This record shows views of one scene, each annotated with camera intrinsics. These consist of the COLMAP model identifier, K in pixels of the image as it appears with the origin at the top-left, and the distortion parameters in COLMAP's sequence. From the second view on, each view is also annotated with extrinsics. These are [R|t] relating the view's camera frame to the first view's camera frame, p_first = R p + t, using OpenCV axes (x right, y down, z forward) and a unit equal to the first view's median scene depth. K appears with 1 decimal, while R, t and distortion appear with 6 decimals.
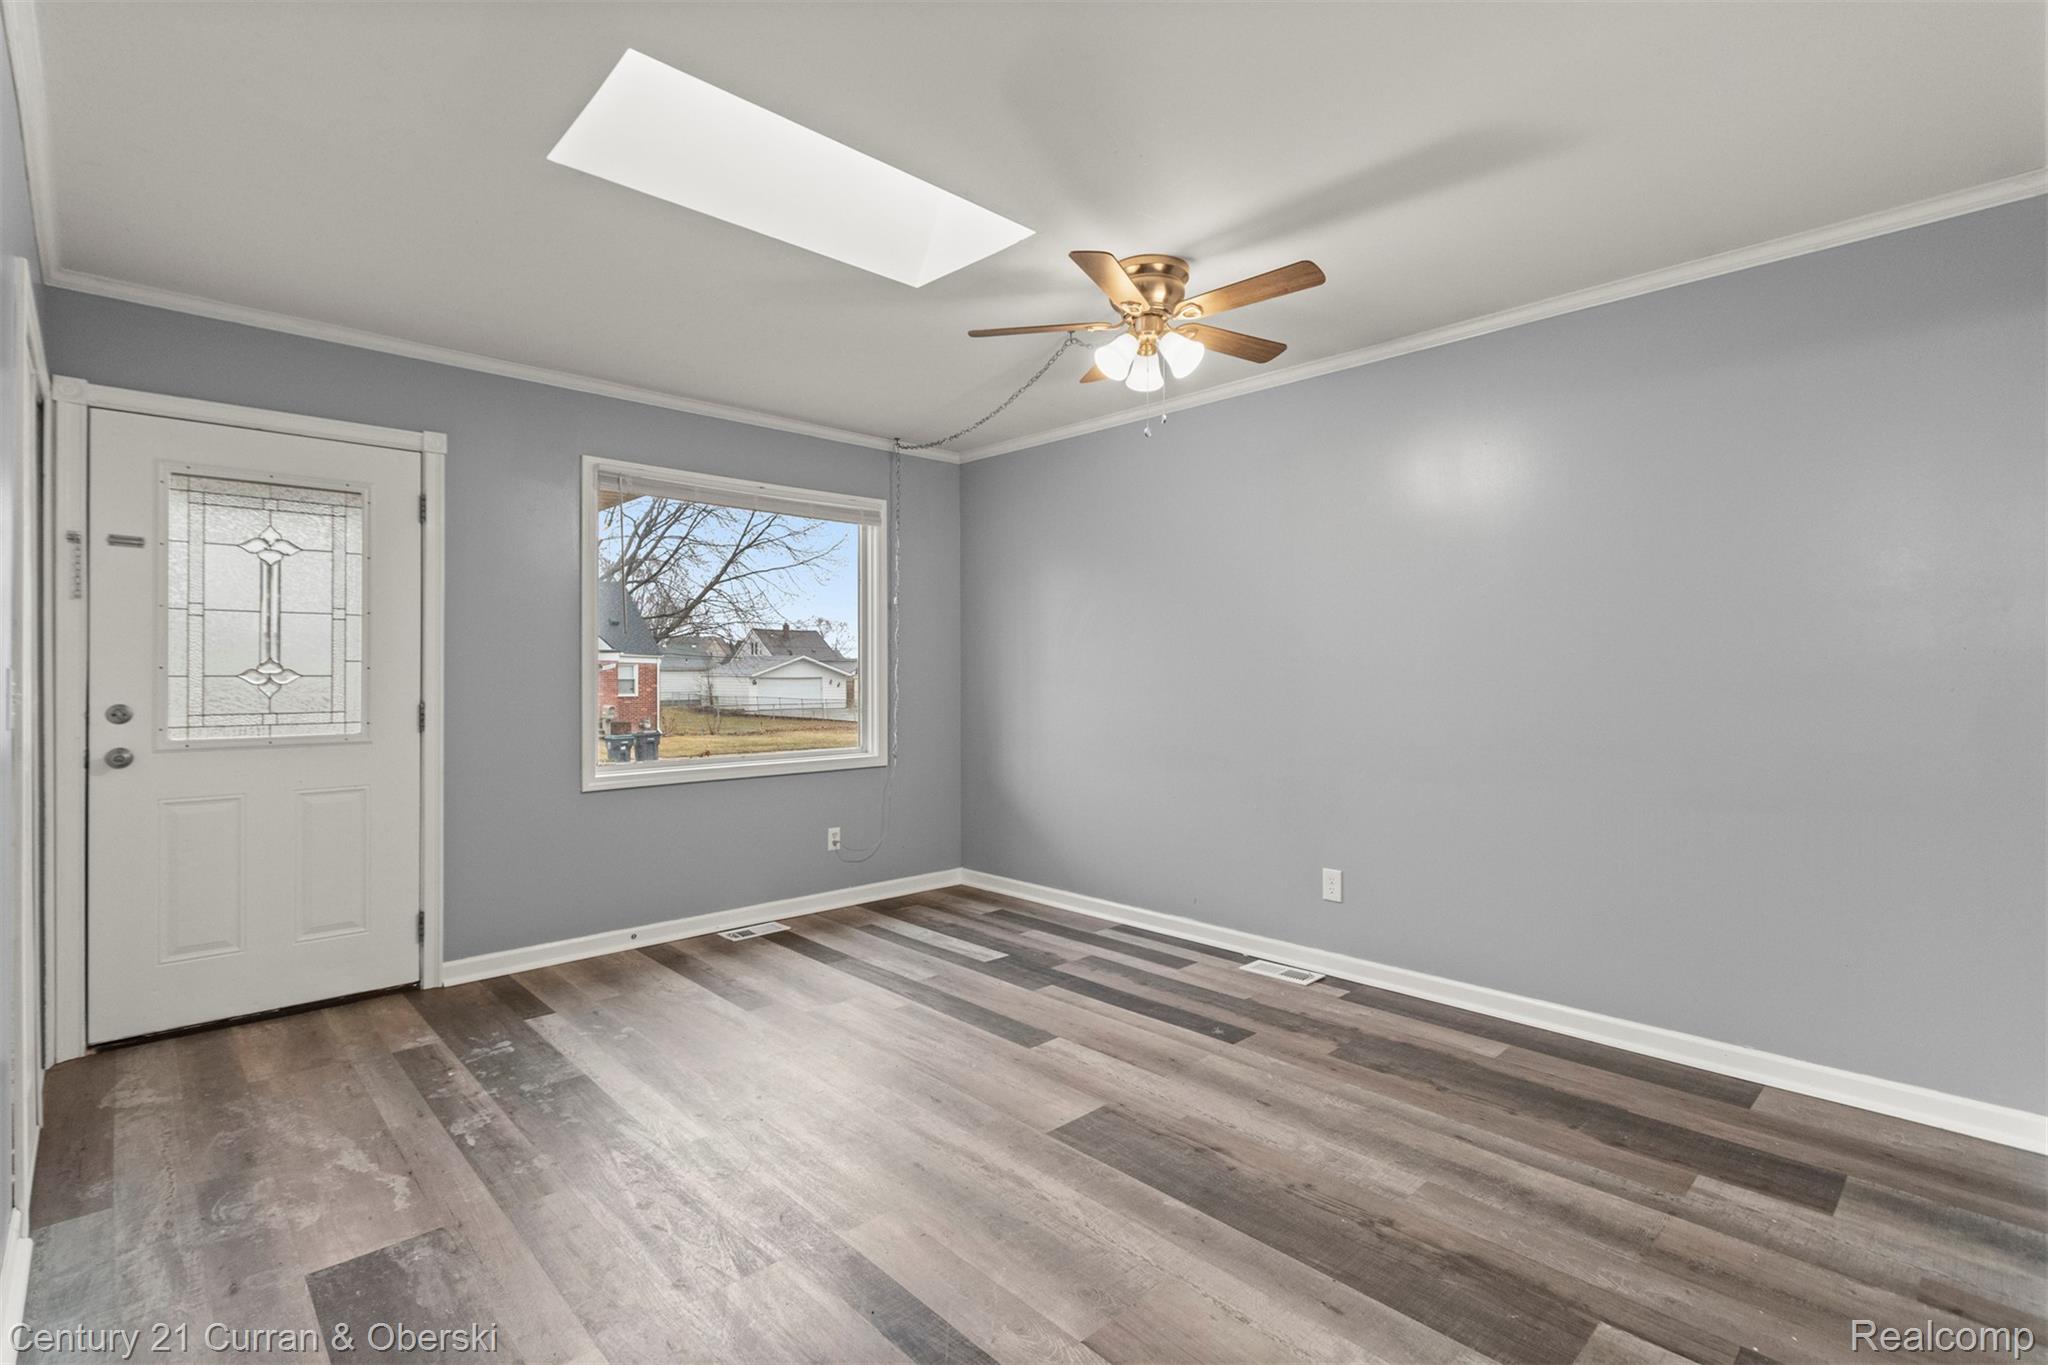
lens RADIAL K [[947.1, 0, 1005.5], [0, 947.1, 677.5], [0, 0, 1]] dist [0.010386, -0.005429]
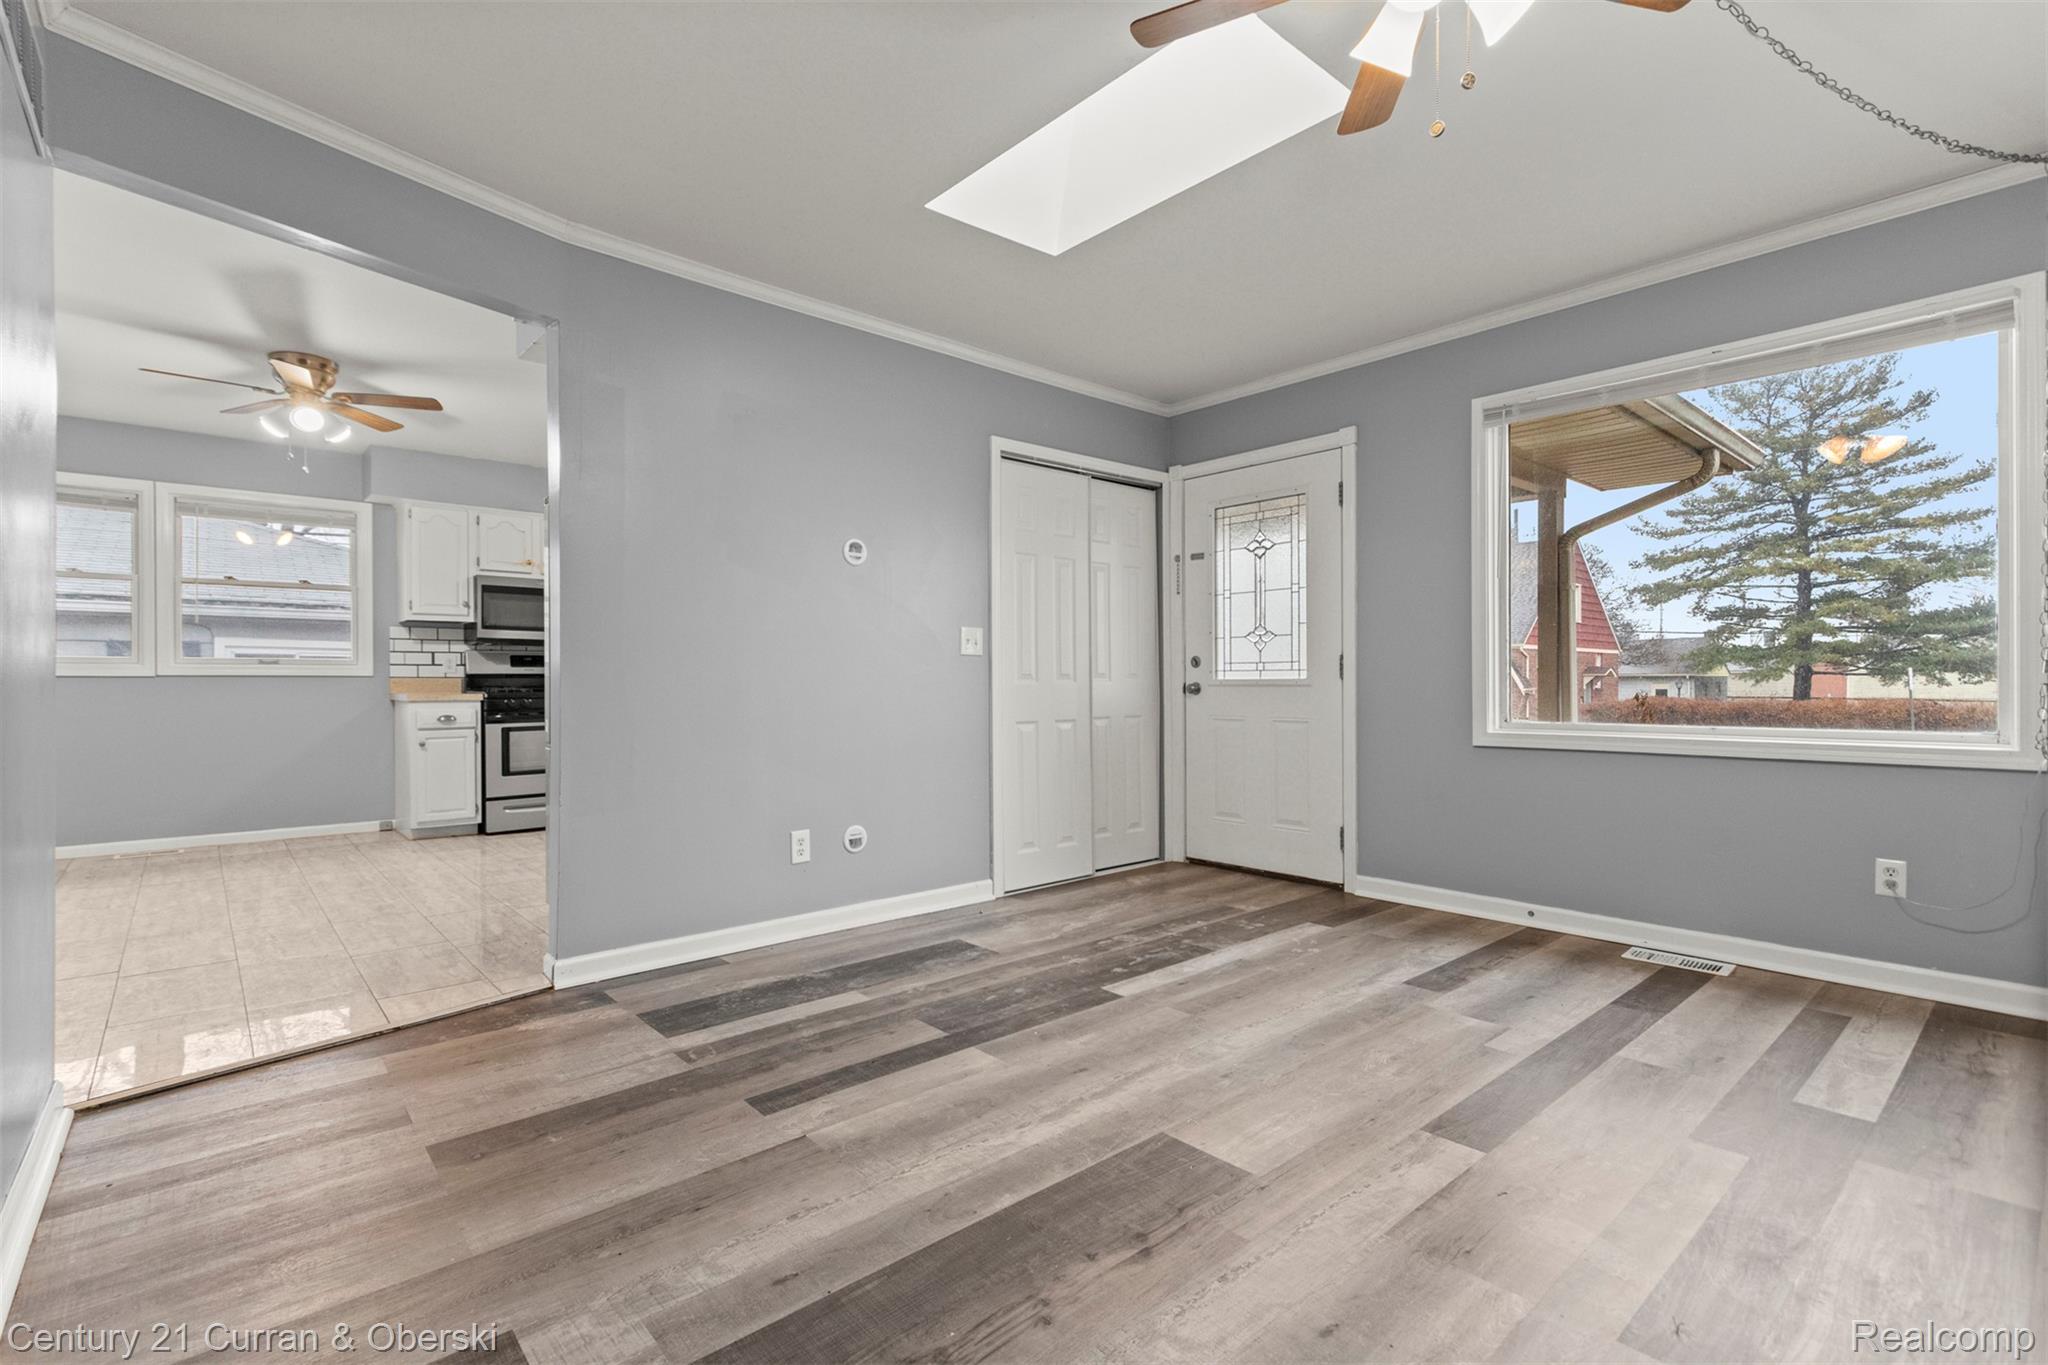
lens RADIAL K [[937.6, 0, 1009.7], [0, 937.6, 683.3], [0, 0, 1]] dist [0.003176, -0.000243]
pose [[-0.034860, 0.002018, -0.999390, 0.733352], [-0.001647, 0.999996, 0.002077, 0.076083], [0.999391, 0.001718, -0.034857, 0.763323]]
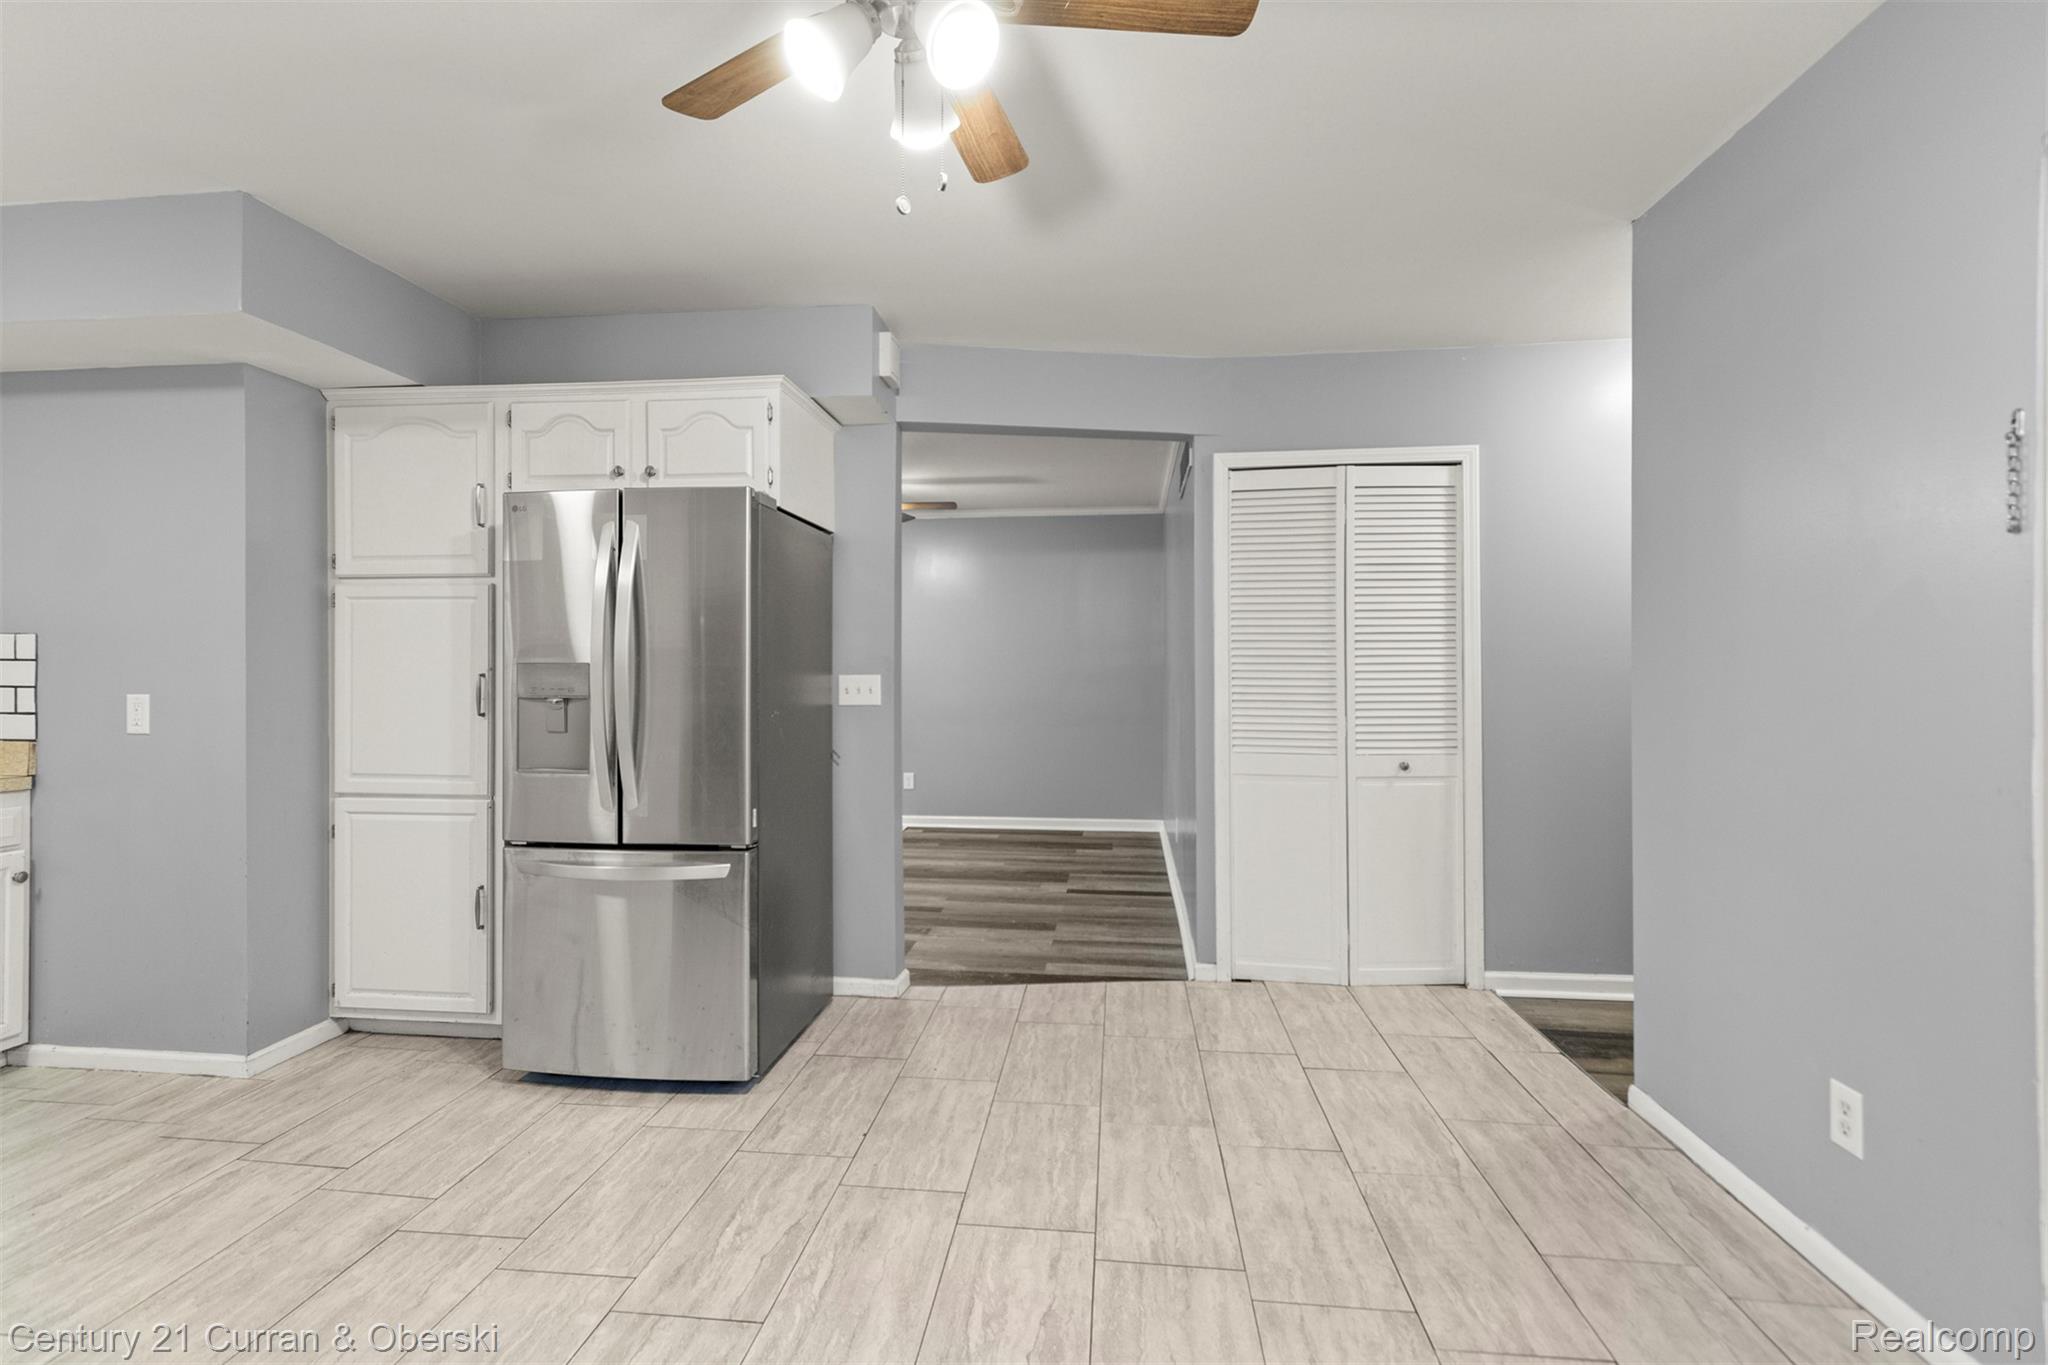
lens RADIAL K [[947.1, 0, 1005.5], [0, 947.1, 677.5], [0, 0, 1]] dist [0.010386, -0.005429]
pose [[0.765628, -0.004135, 0.643270, -0.980932], [0.003474, 0.999991, 0.002293, 0.000770], [-0.643274, 0.000479, 0.765636, -0.807118]]
